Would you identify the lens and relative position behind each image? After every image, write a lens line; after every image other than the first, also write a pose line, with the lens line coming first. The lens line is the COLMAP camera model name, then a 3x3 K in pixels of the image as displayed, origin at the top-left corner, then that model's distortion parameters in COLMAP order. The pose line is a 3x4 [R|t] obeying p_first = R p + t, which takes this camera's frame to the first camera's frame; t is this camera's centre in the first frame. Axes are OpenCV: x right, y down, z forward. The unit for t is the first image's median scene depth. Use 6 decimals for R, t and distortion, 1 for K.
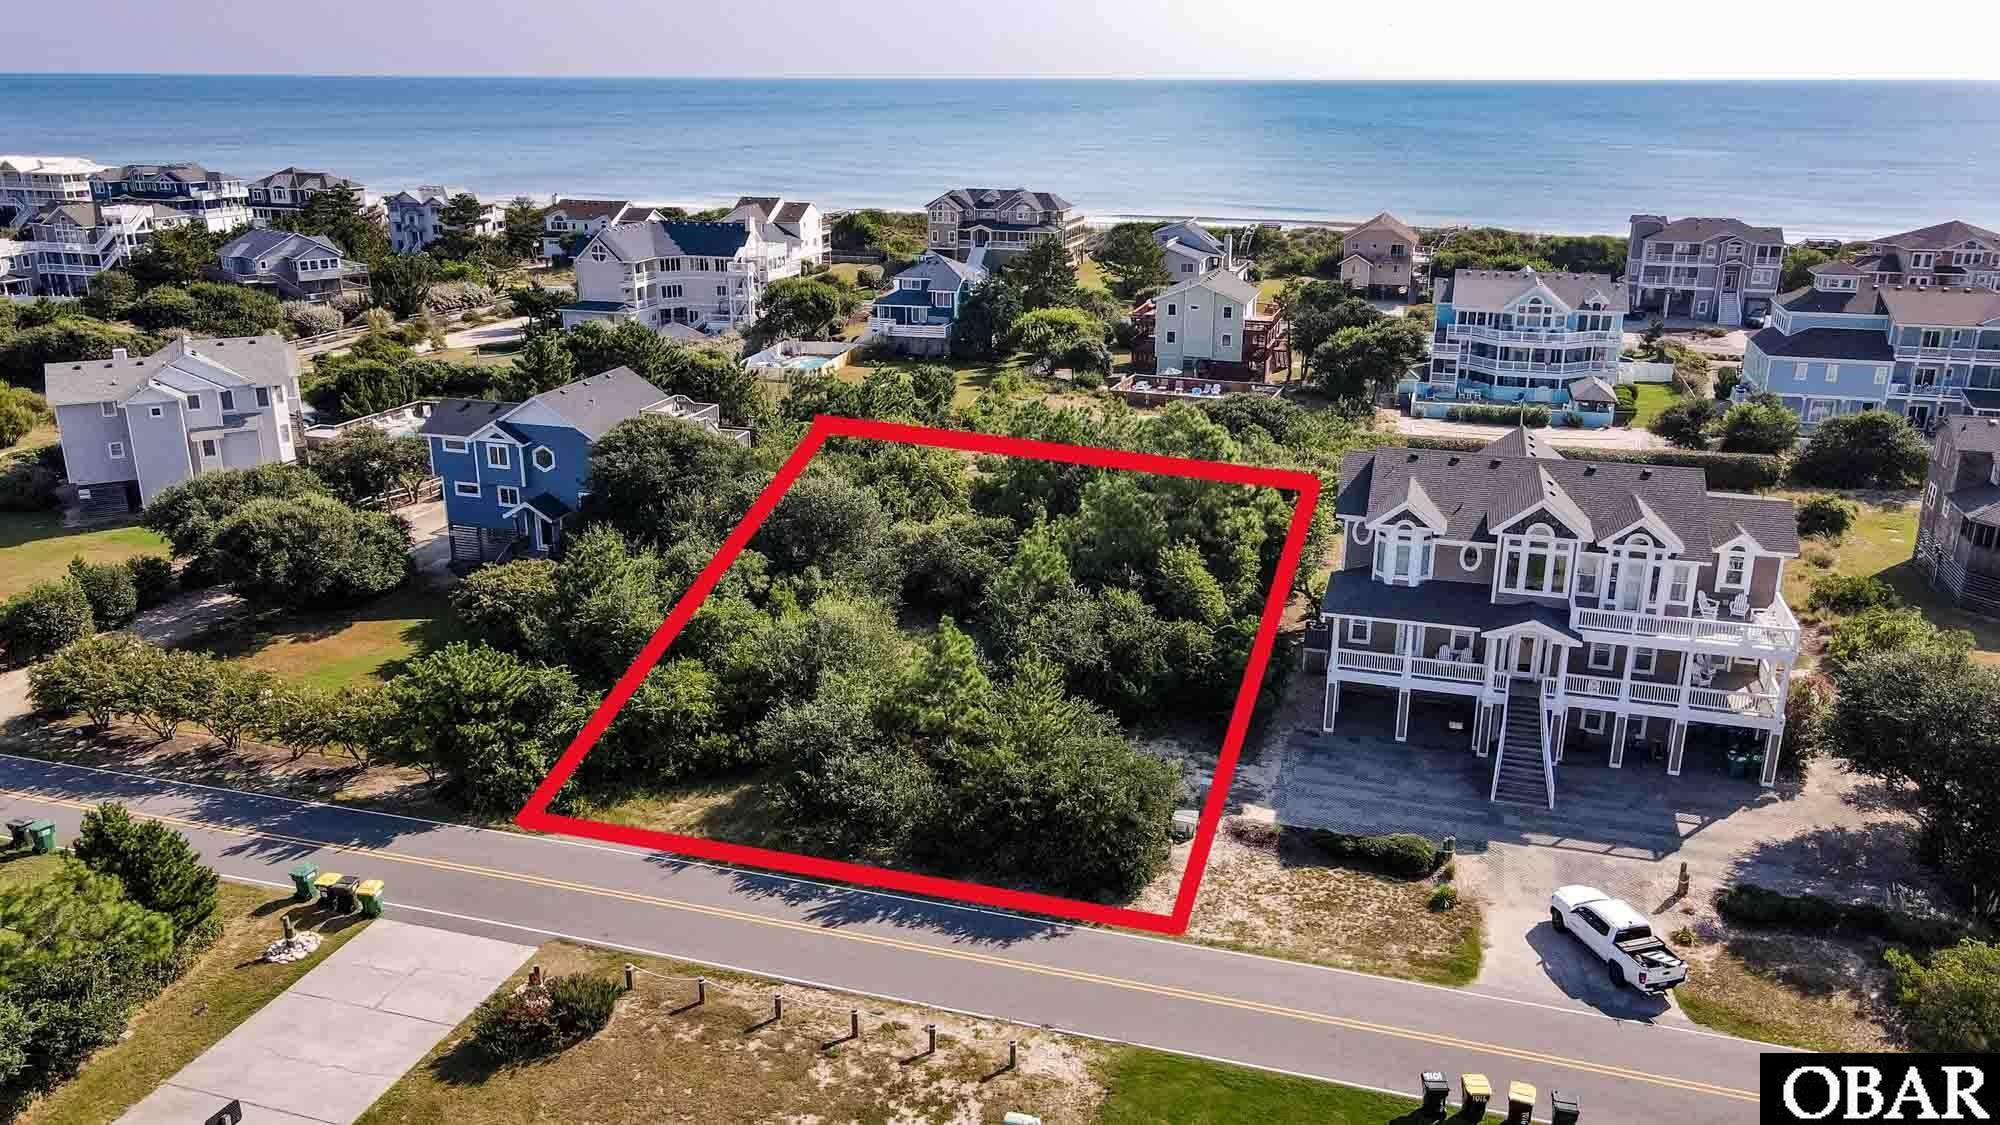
lens RADIAL K [[1473.5, 0, 1002.4], [0, 1473.5, 560.5], [0, 0, 1]] dist [-0.017240, 0.068815]
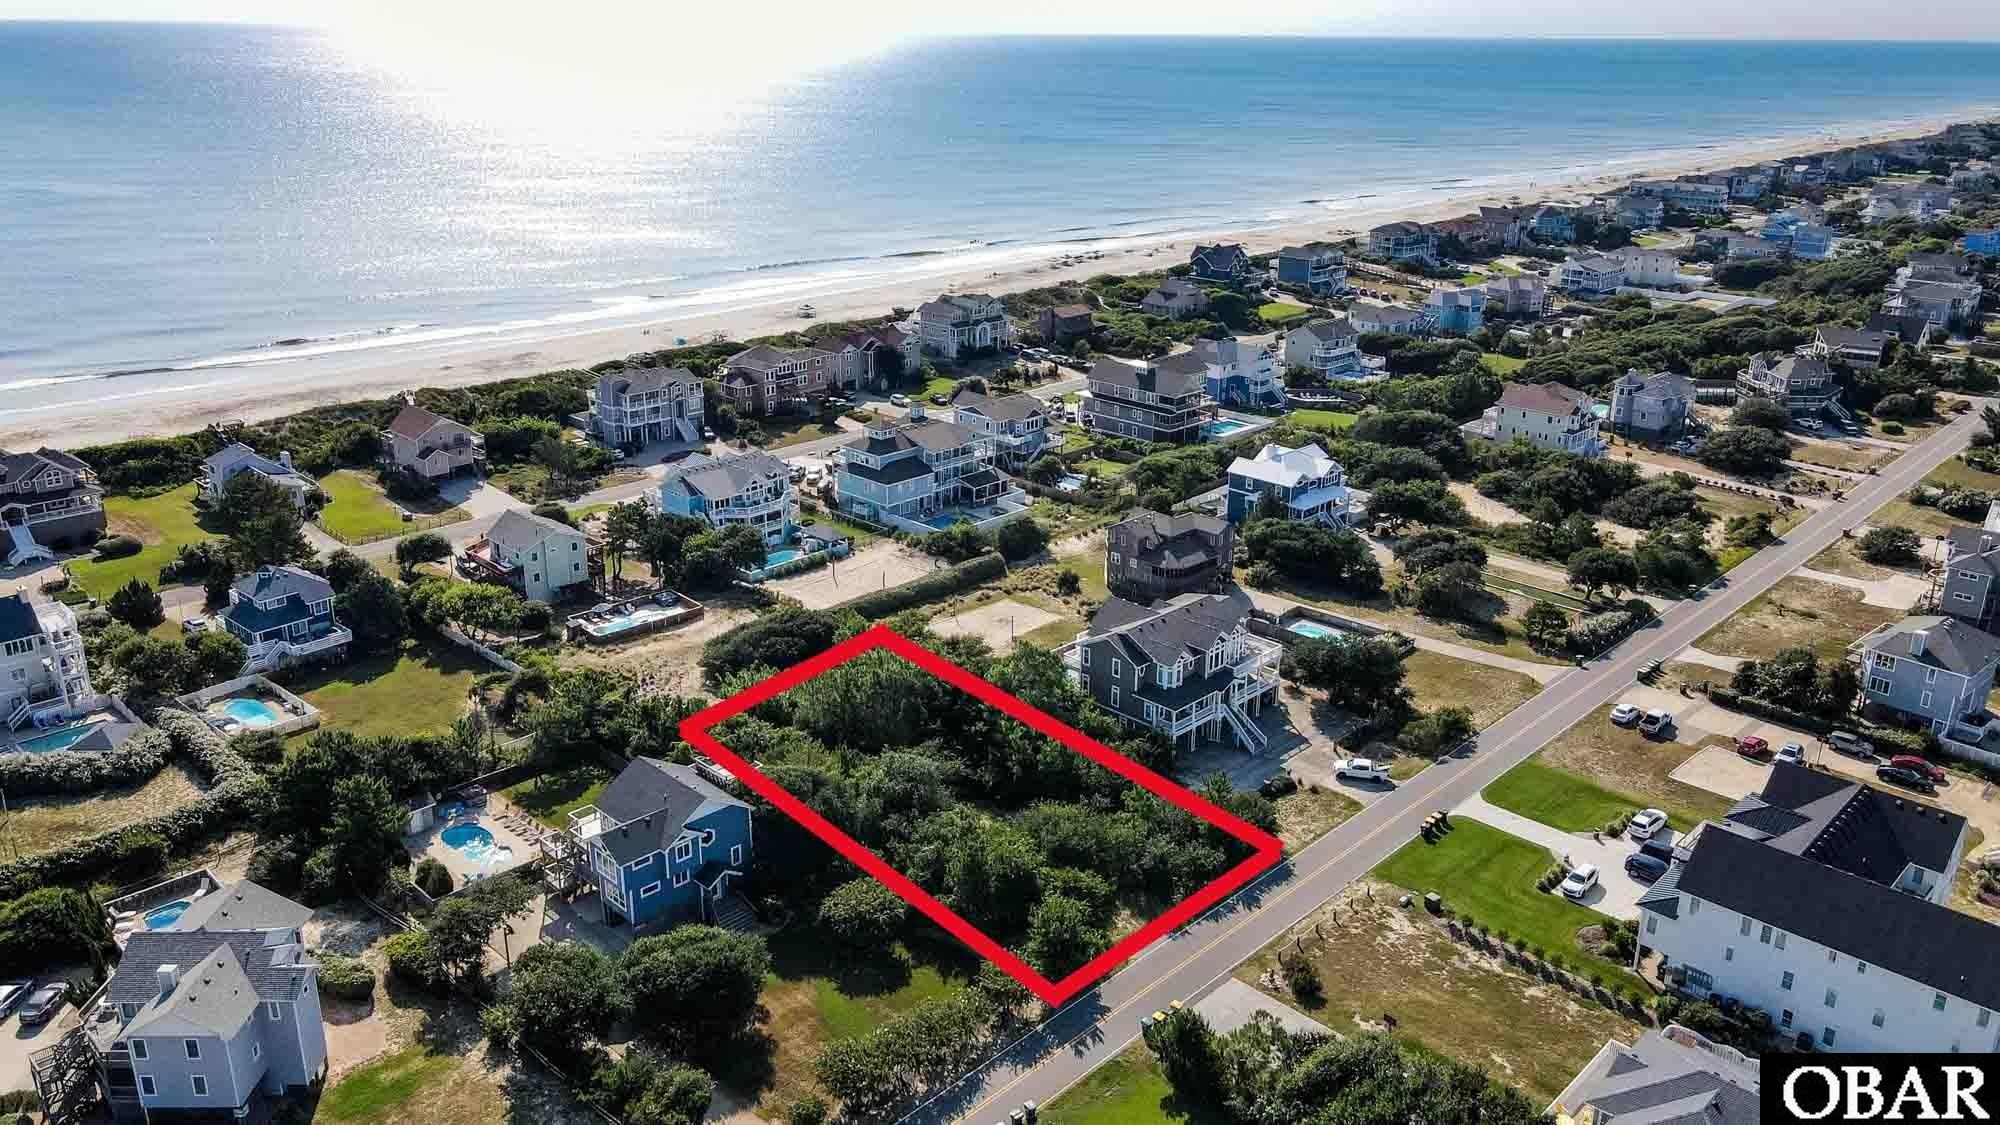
lens RADIAL K [[1474.3, 0, 1000.0], [0, 1474.3, 562.5], [0, 0, 1]] dist [-0.015492, 0.051785]
pose [[0.459290, -0.303200, 0.834938, -1.538762], [0.271990, 0.942798, 0.192750, -0.614527], [-0.845620, 0.138567, 0.515485, 0.038752]]
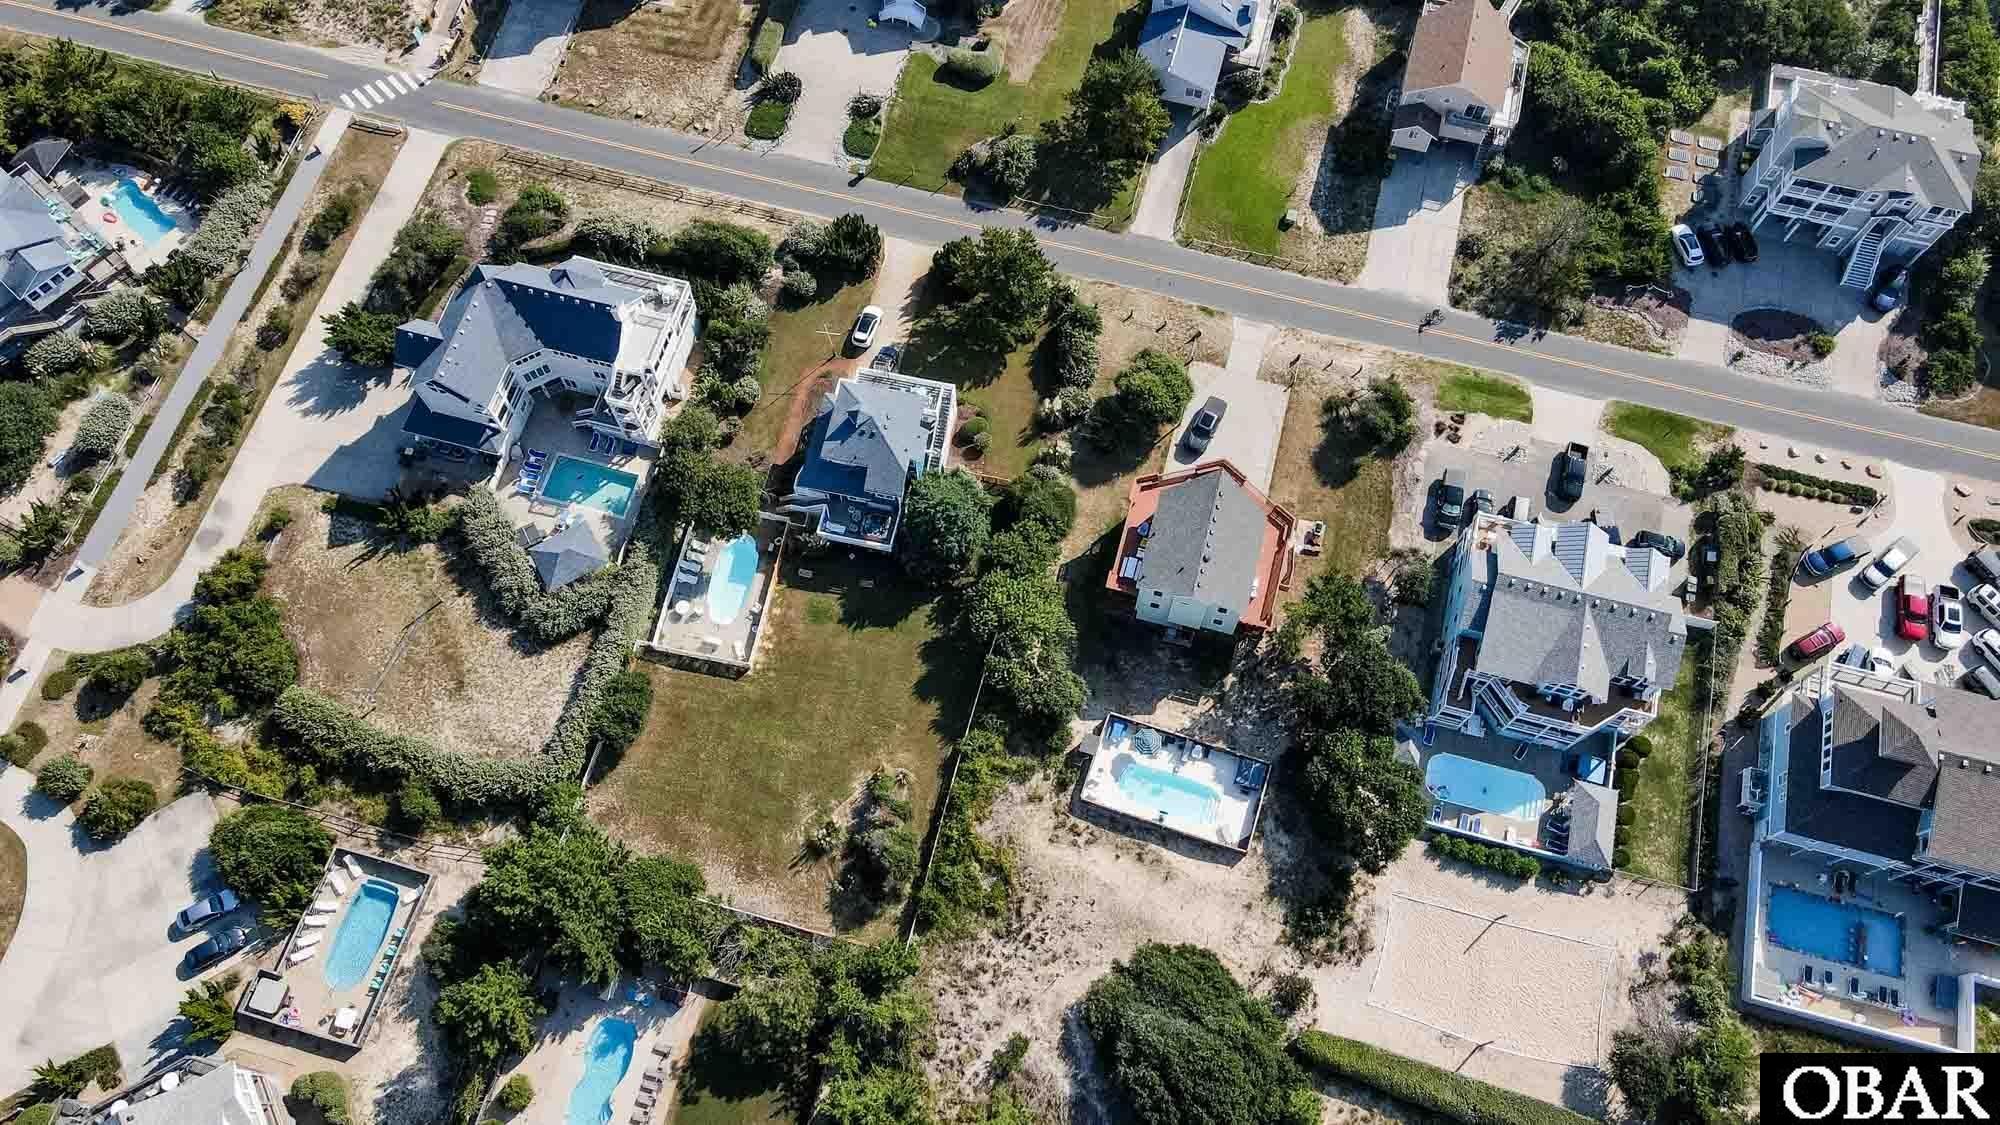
lens RADIAL K [[1444.8, 0, 1004.5], [0, 1444.8, 553.0], [0, 0, 1]] dist [-0.014731, 0.025637]
pose [[0.999293, -0.030245, 0.022346, 0.017570], [0.003115, 0.658771, 0.752337, -1.667658], [-0.037475, -0.751736, 0.658399, 0.967085]]
